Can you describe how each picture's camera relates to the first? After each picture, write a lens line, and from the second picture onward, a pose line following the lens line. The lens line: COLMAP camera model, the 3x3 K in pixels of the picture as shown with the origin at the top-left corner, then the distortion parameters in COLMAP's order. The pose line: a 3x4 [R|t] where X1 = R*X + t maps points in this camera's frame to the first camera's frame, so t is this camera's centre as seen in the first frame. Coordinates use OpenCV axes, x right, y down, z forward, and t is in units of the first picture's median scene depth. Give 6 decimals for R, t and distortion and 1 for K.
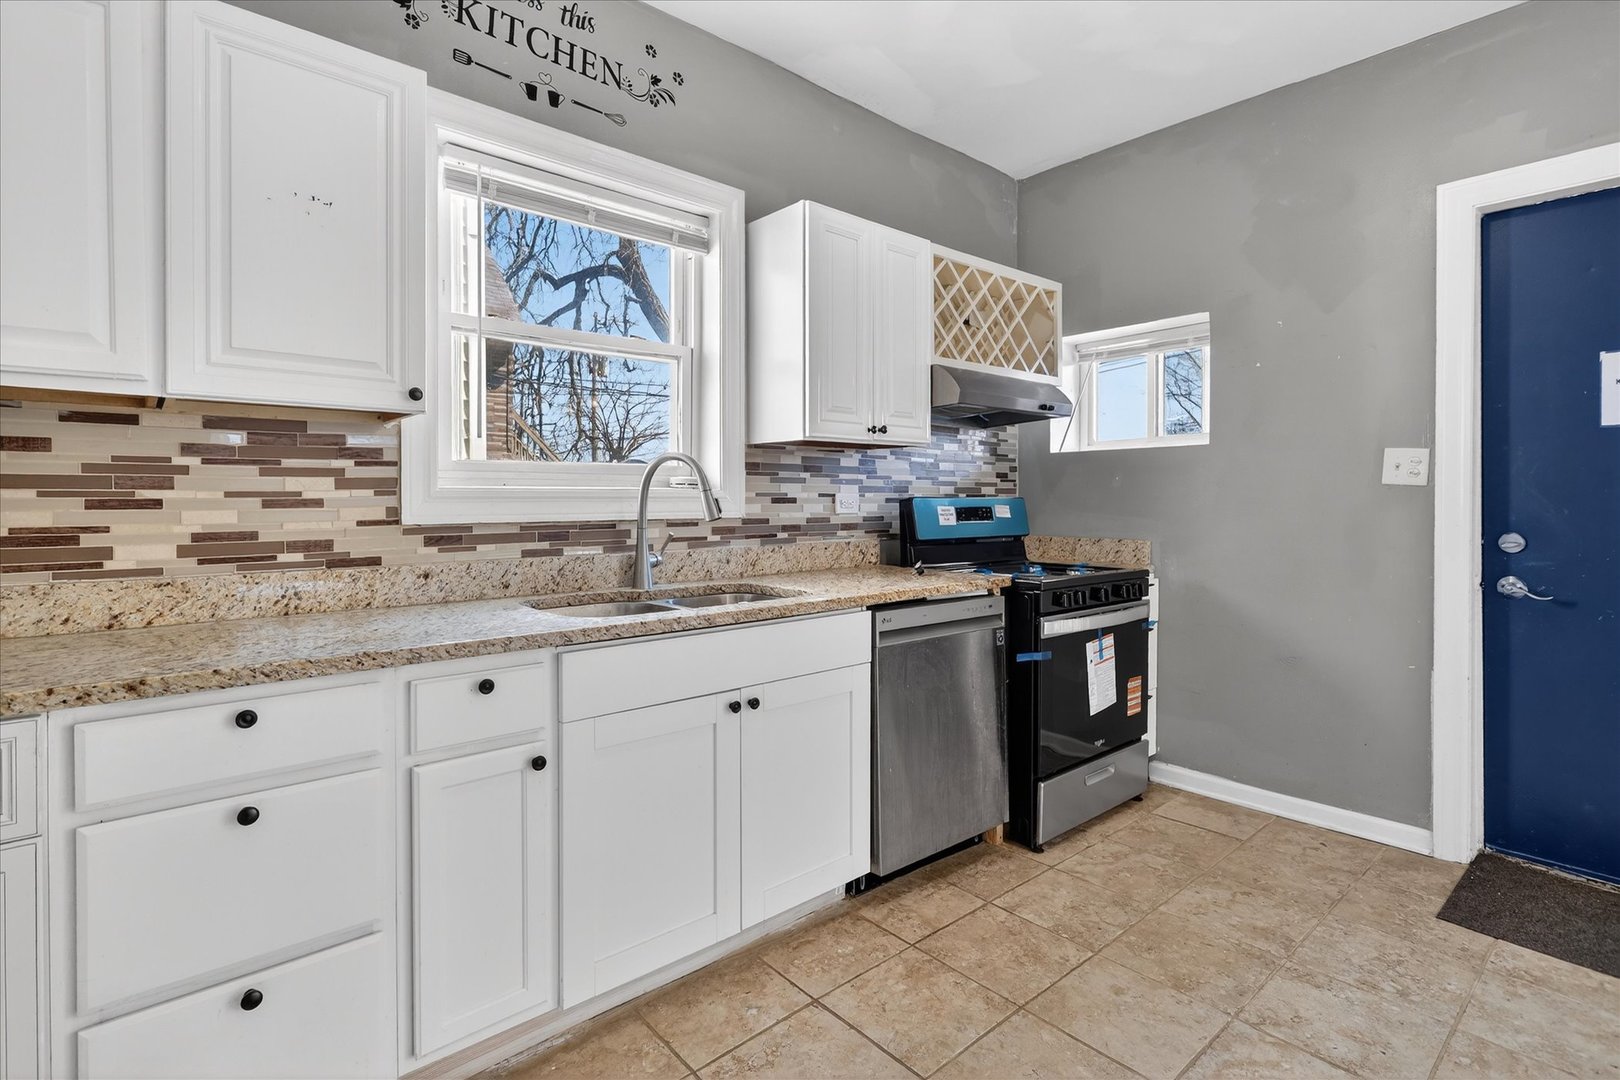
lens RADIAL K [[776.2, 0, 811.7], [0, 776.2, 506.6], [0, 0, 1]] dist [-0.002475, 0.001995]
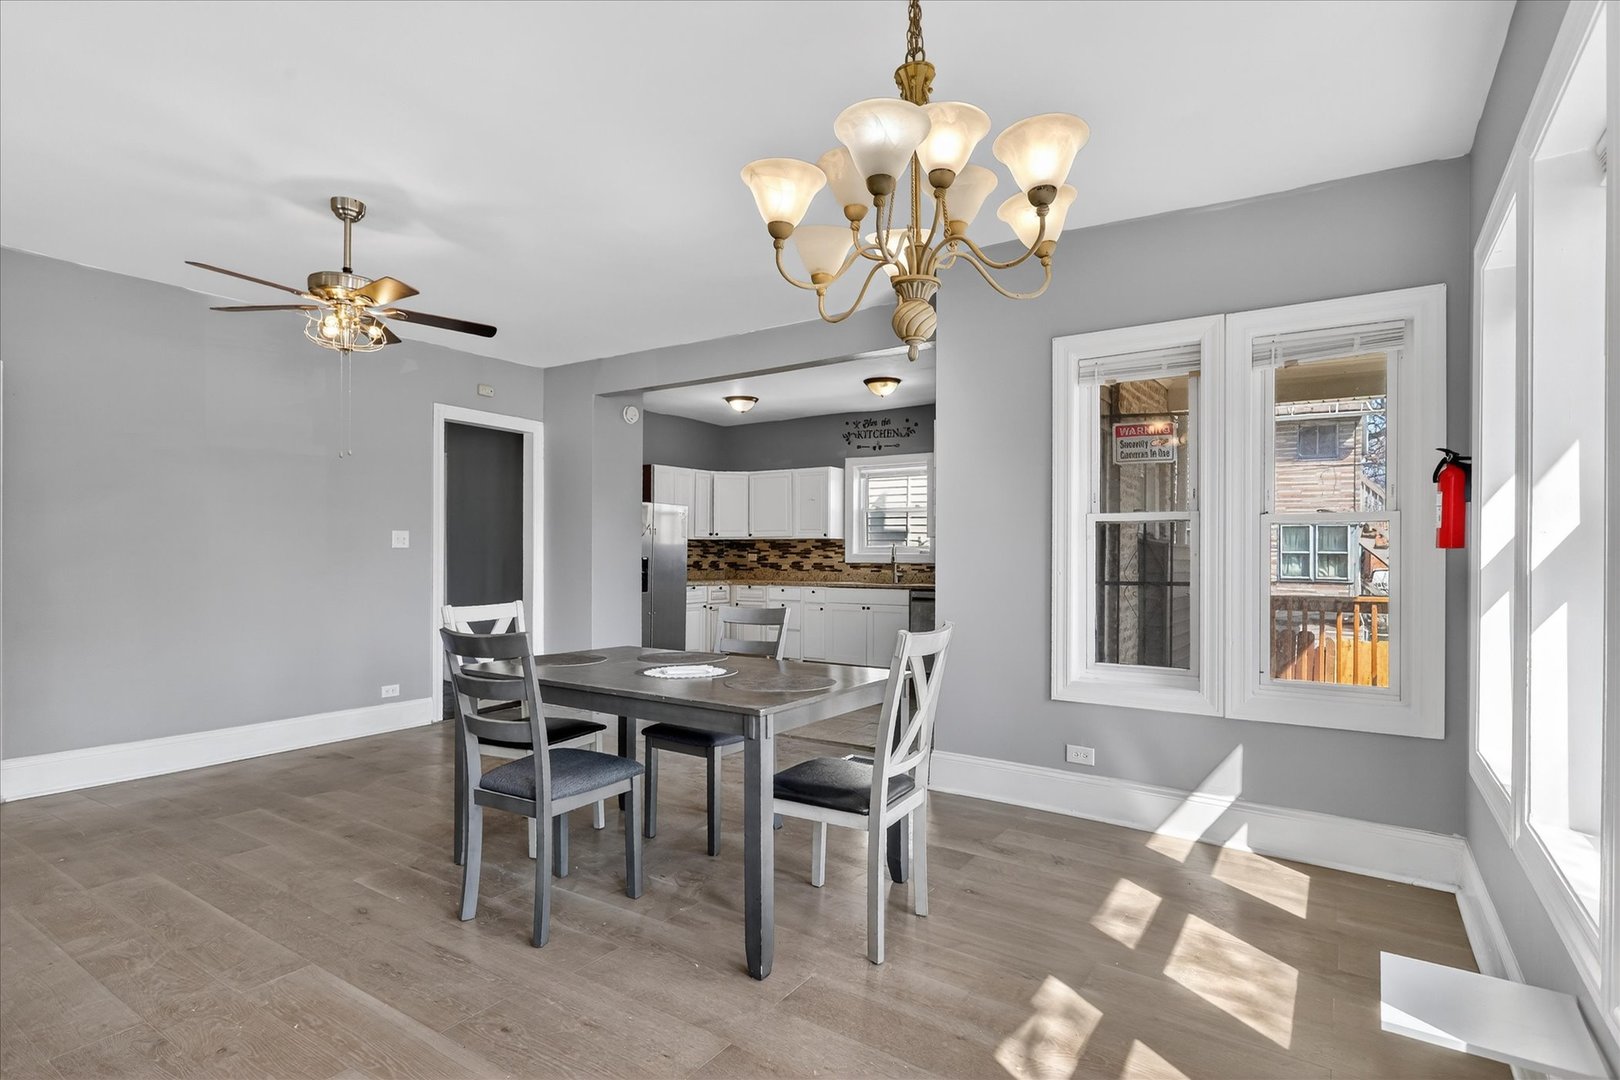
lens RADIAL K [[776.2, 0, 807.9], [0, 776.2, 551.2], [0, 0, 1]] dist [-0.002475, 0.001995]
pose [[0.273756, -0.005775, -0.961782, 3.033914], [-0.011794, 0.999887, -0.009361, 0.002737], [0.961727, 0.013905, 0.273657, -0.316781]]
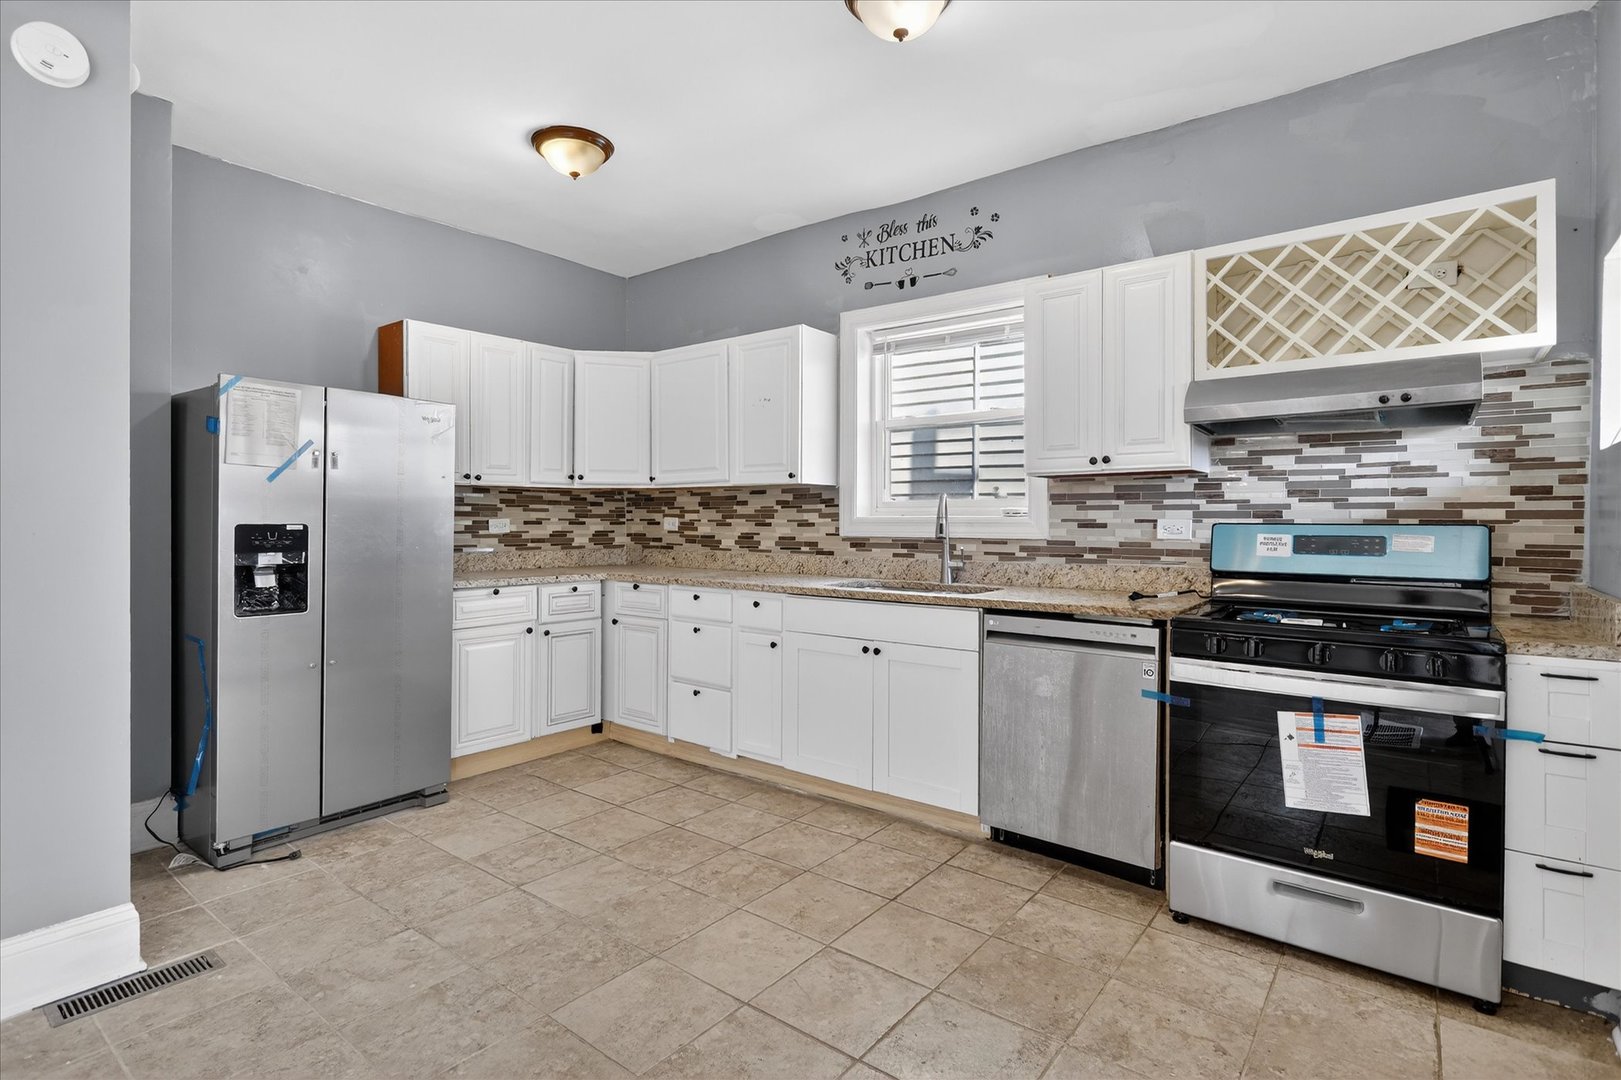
lens RADIAL K [[776.7, 0, 816.4], [0, 776.7, 524.1], [0, 0, 1]] dist [-0.002475, 0.001995]
pose [[0.203036, 0.005095, -0.979158, 1.223358], [-0.012691, 0.999916, 0.002571, -0.009653], [0.979089, 0.011905, 0.203084, 0.458519]]
